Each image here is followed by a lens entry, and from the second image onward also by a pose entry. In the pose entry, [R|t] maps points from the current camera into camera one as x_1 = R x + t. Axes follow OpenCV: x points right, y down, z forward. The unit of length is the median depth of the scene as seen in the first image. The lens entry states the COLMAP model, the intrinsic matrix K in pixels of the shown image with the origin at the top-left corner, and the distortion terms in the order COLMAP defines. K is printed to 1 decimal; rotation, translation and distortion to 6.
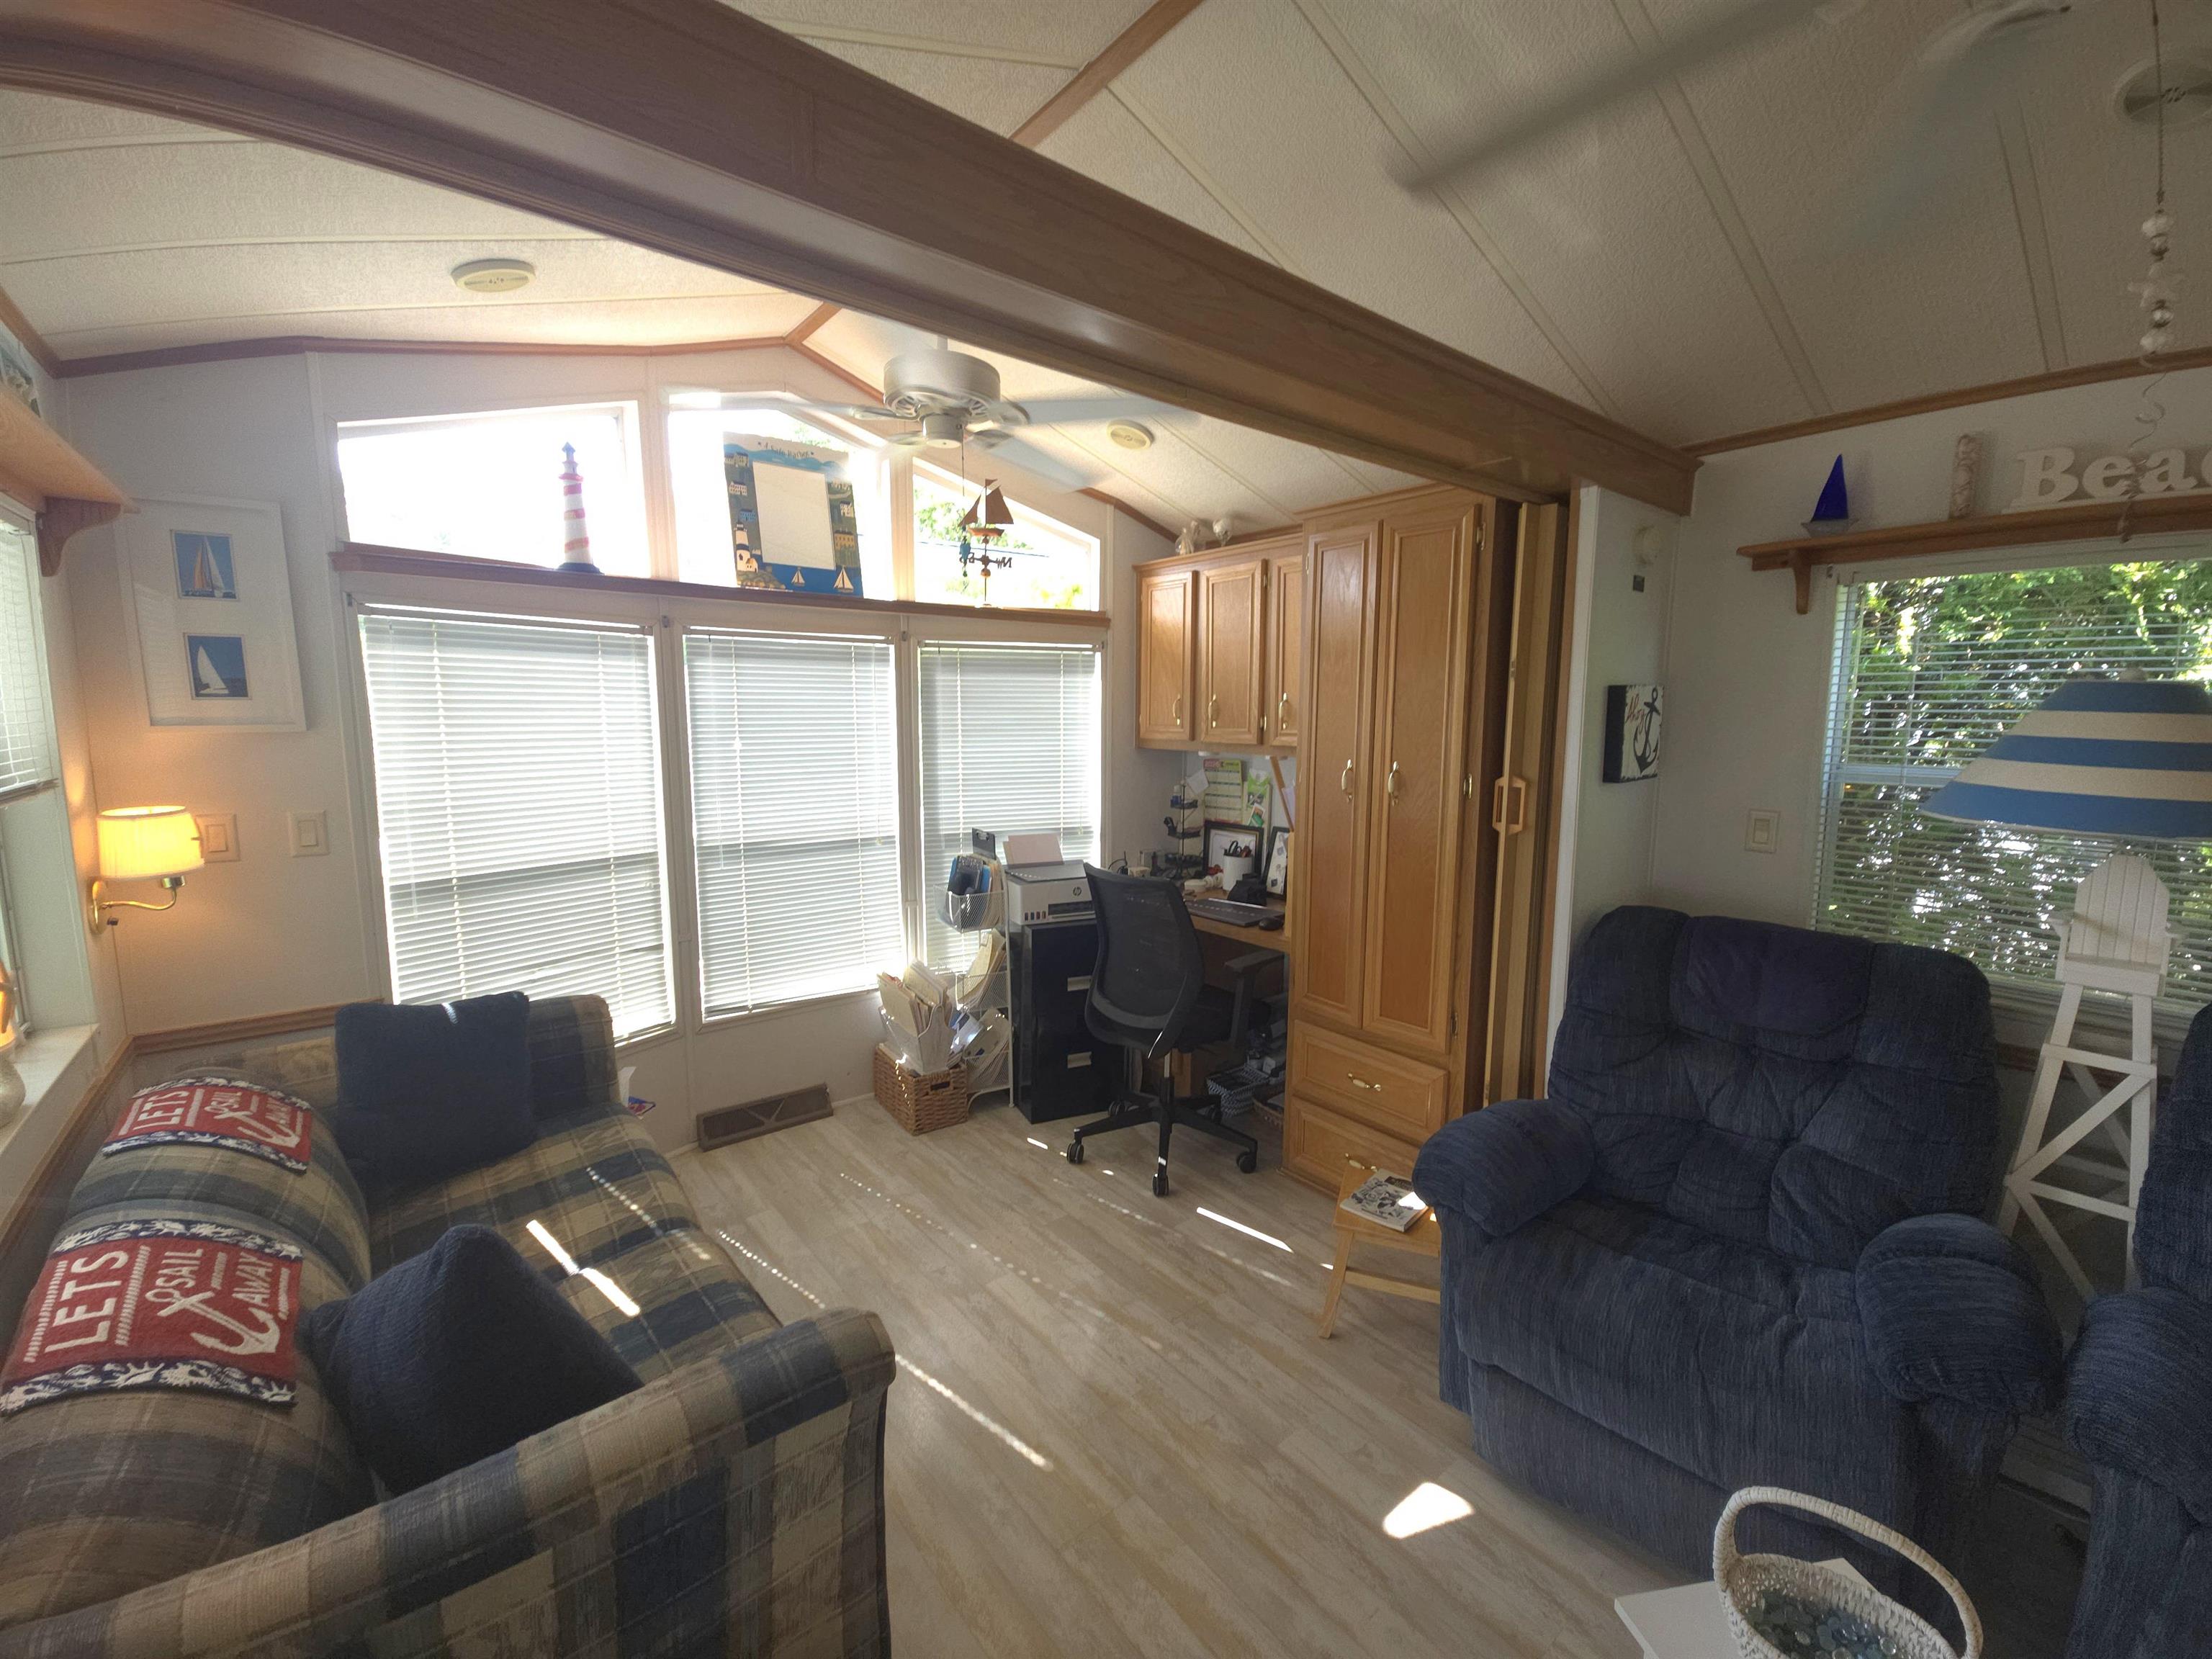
lens RADIAL K [[897.0, 0, 1106.8], [0, 897.0, 818.3], [0, 0, 1]] dist [0.016369, -0.009369]
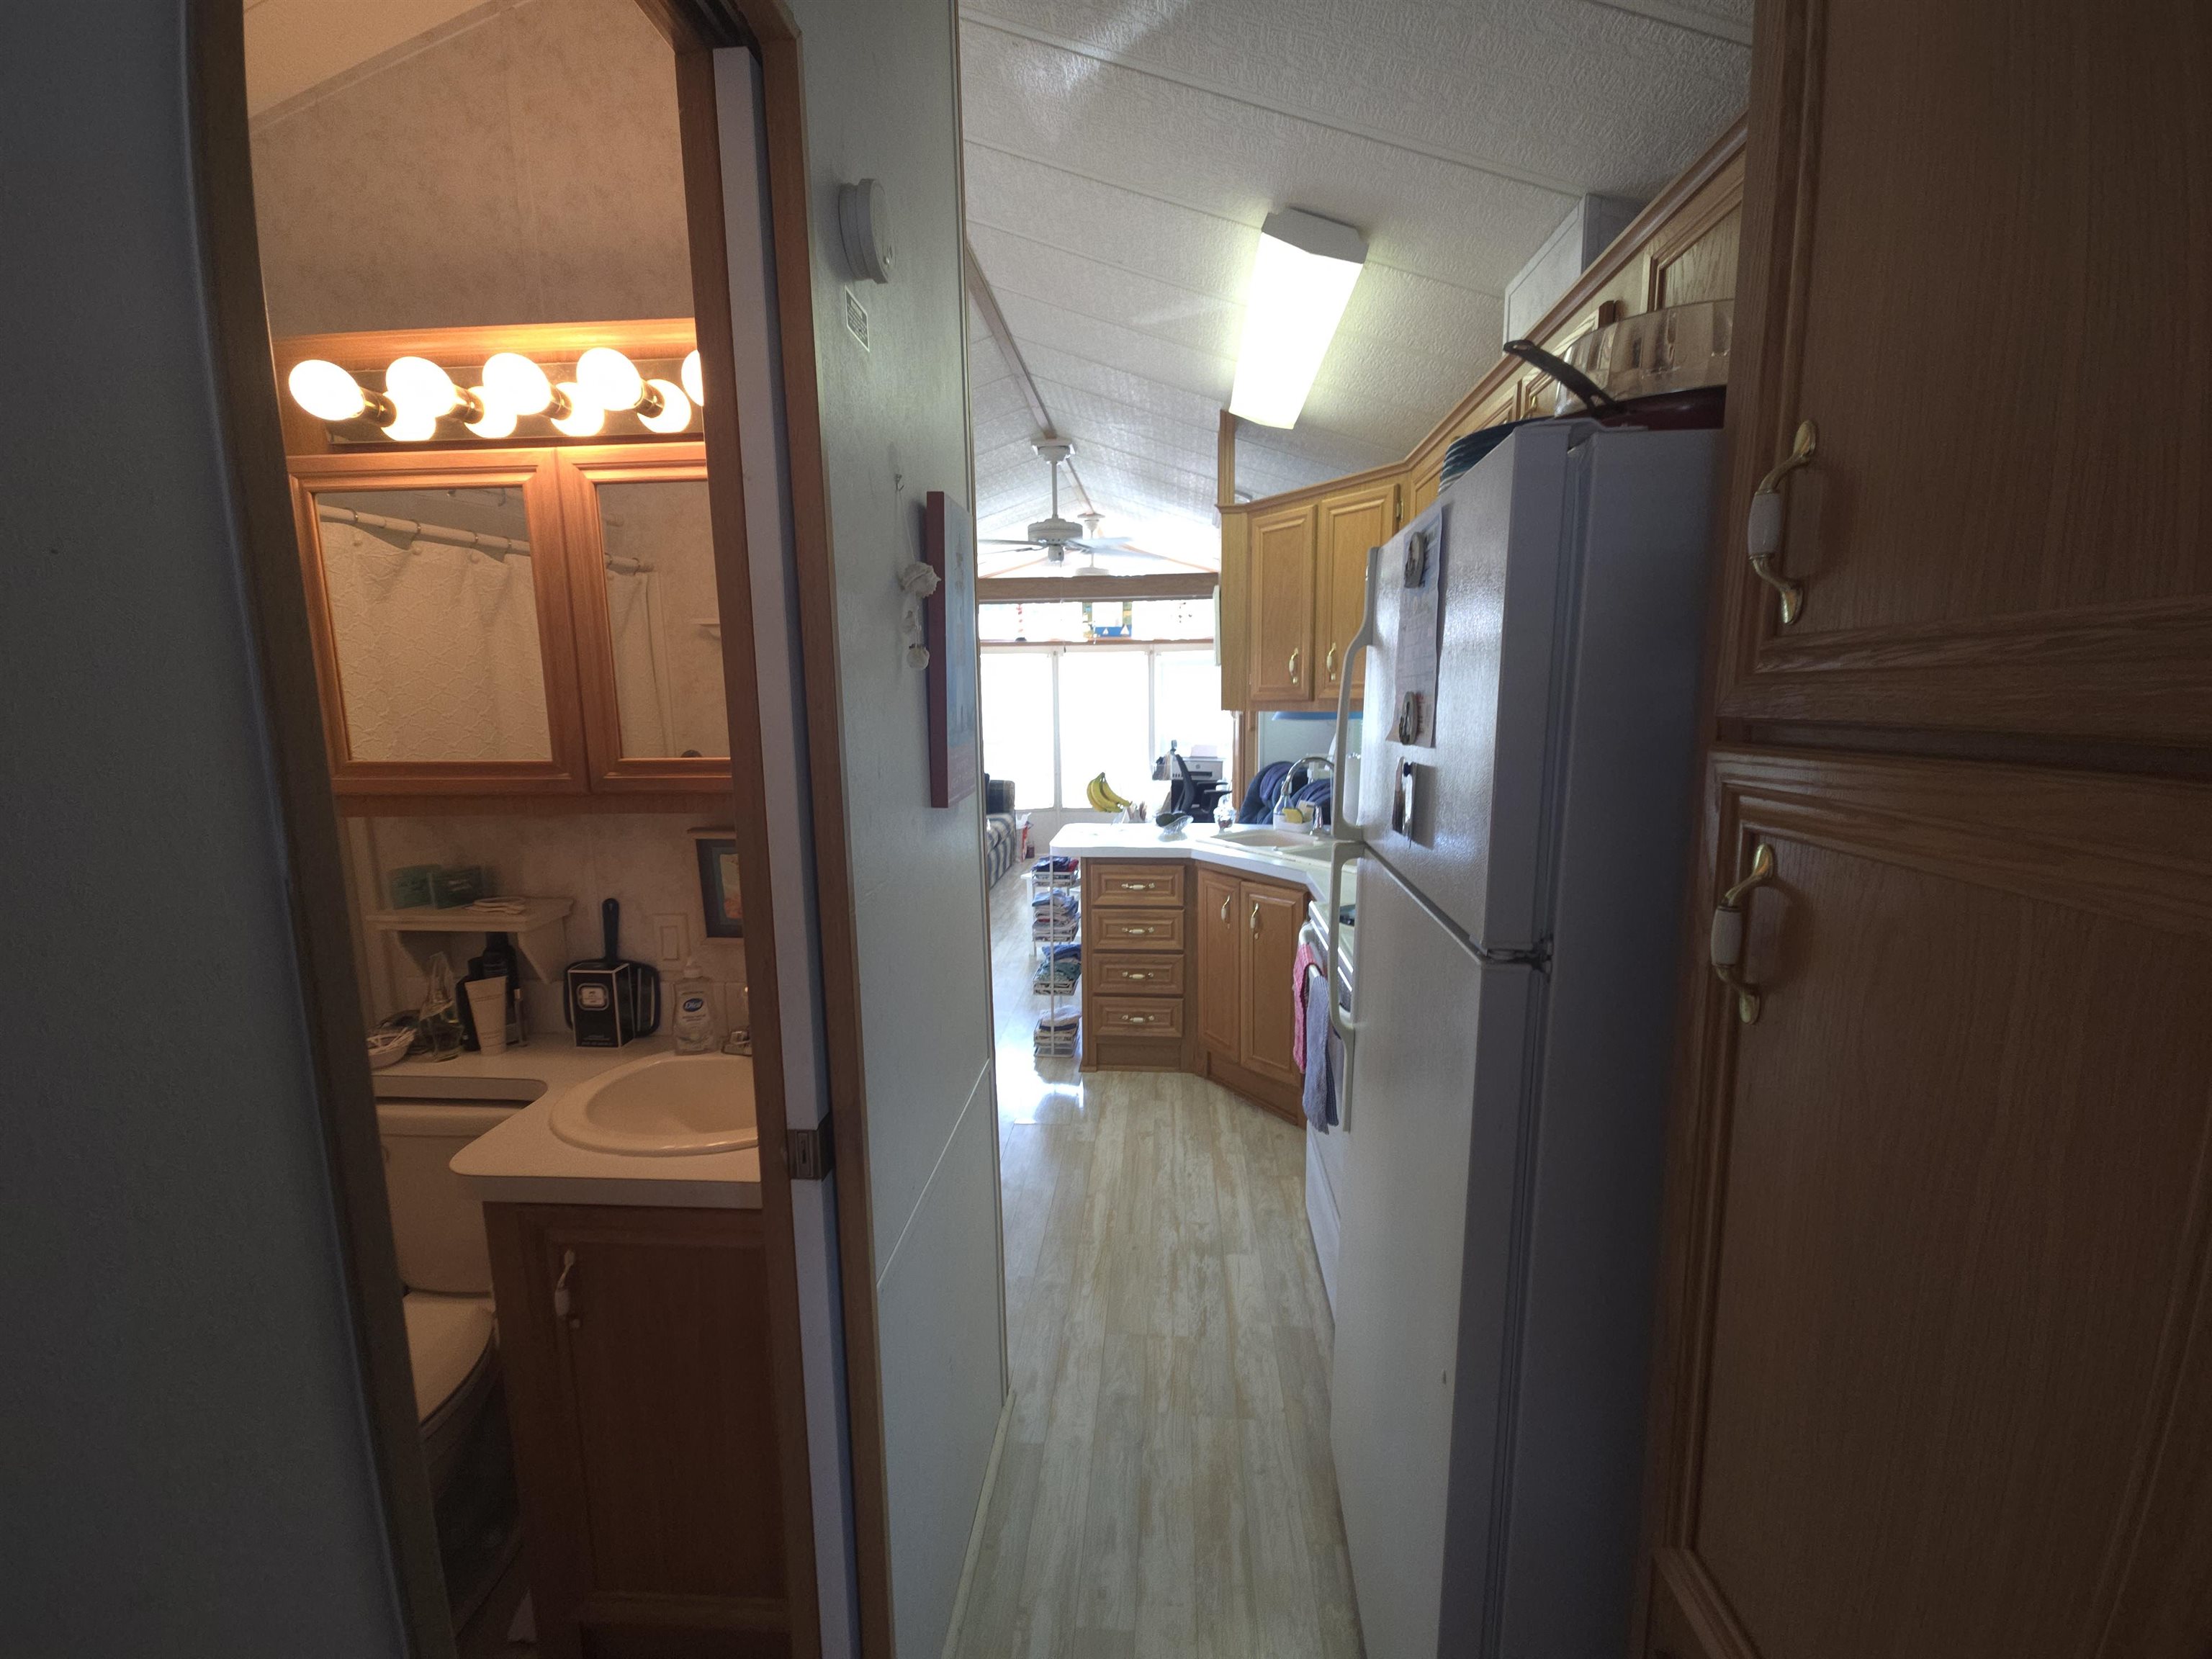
lens RADIAL K [[897.0, 0, 1106.8], [0, 897.0, 813.1], [0, 0, 1]] dist [0.016369, -0.009369]
pose [[0.729084, 0.082129, -0.679479, 1.800364], [-0.070079, 0.996514, 0.045254, 0.152149], [0.680827, 0.014623, 0.732298, -1.037468]]
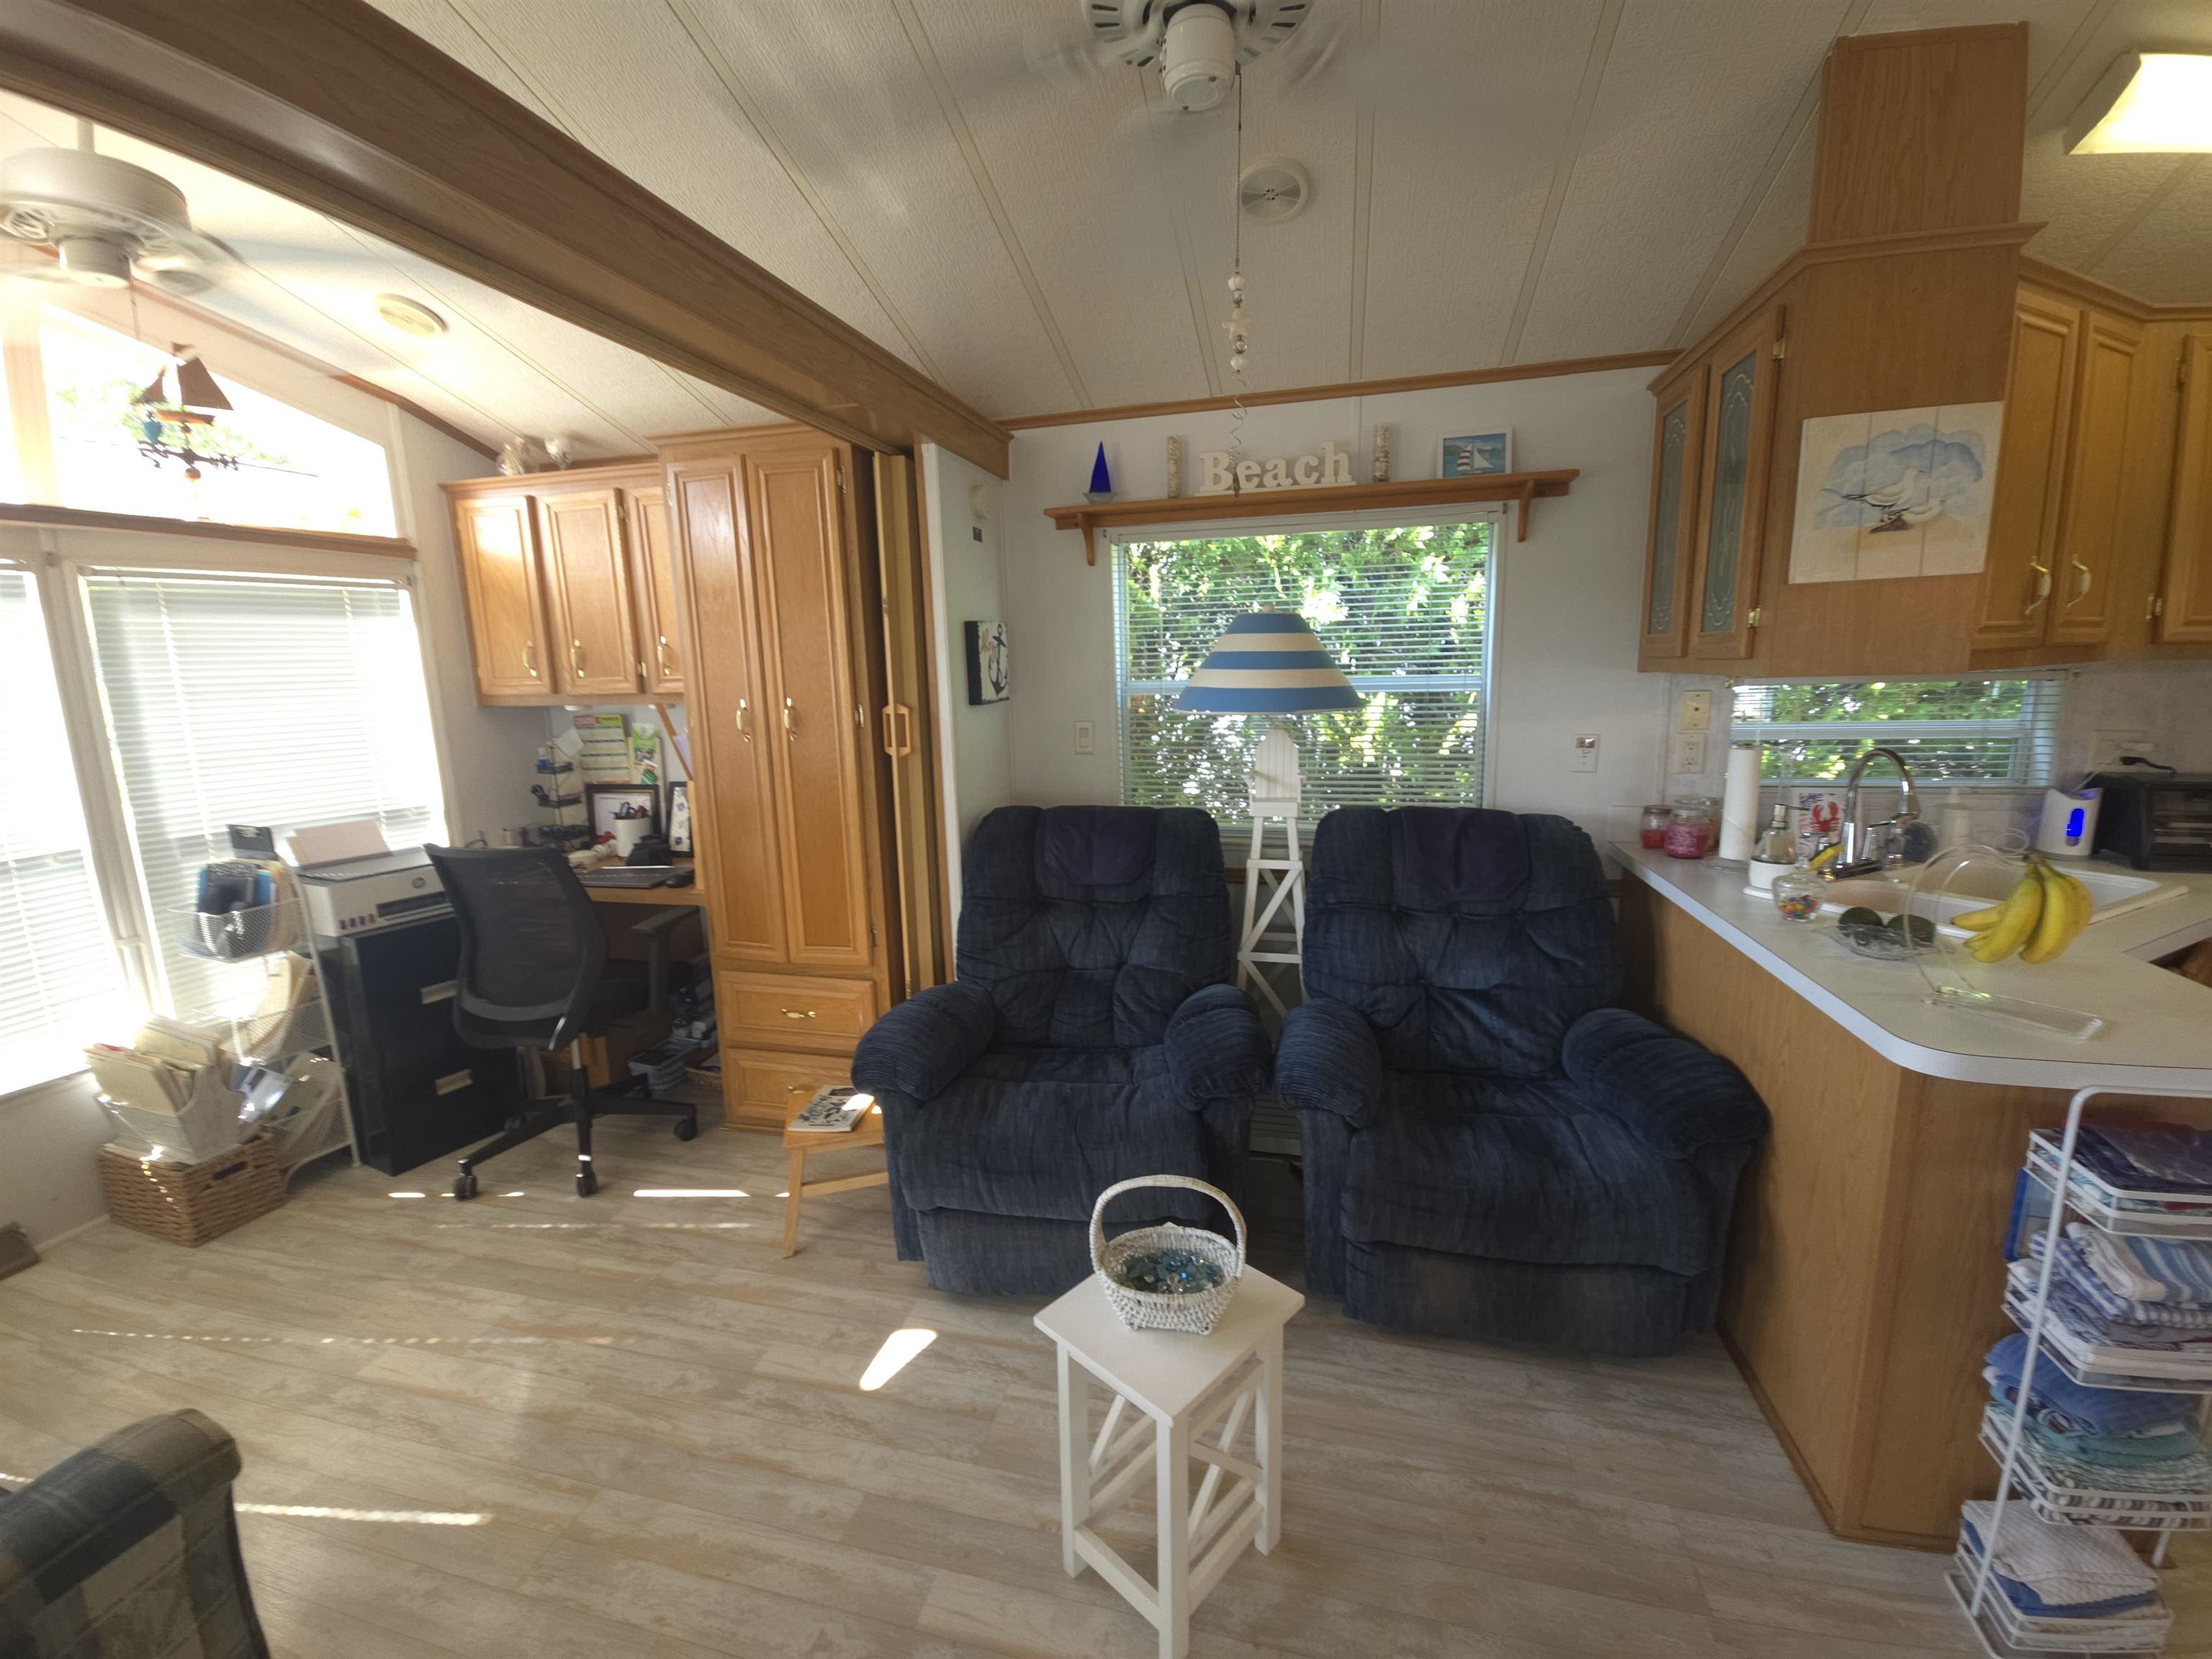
lens RADIAL K [[897.0, 0, 1102.7], [0, 897.0, 820.9], [0, 0, 1]] dist [0.016369, -0.009369]
pose [[0.802058, -0.126625, 0.583669, -0.008252], [0.100537, 0.991946, 0.077044, 0.033992], [-0.588723, -0.003113, 0.808329, -0.040367]]
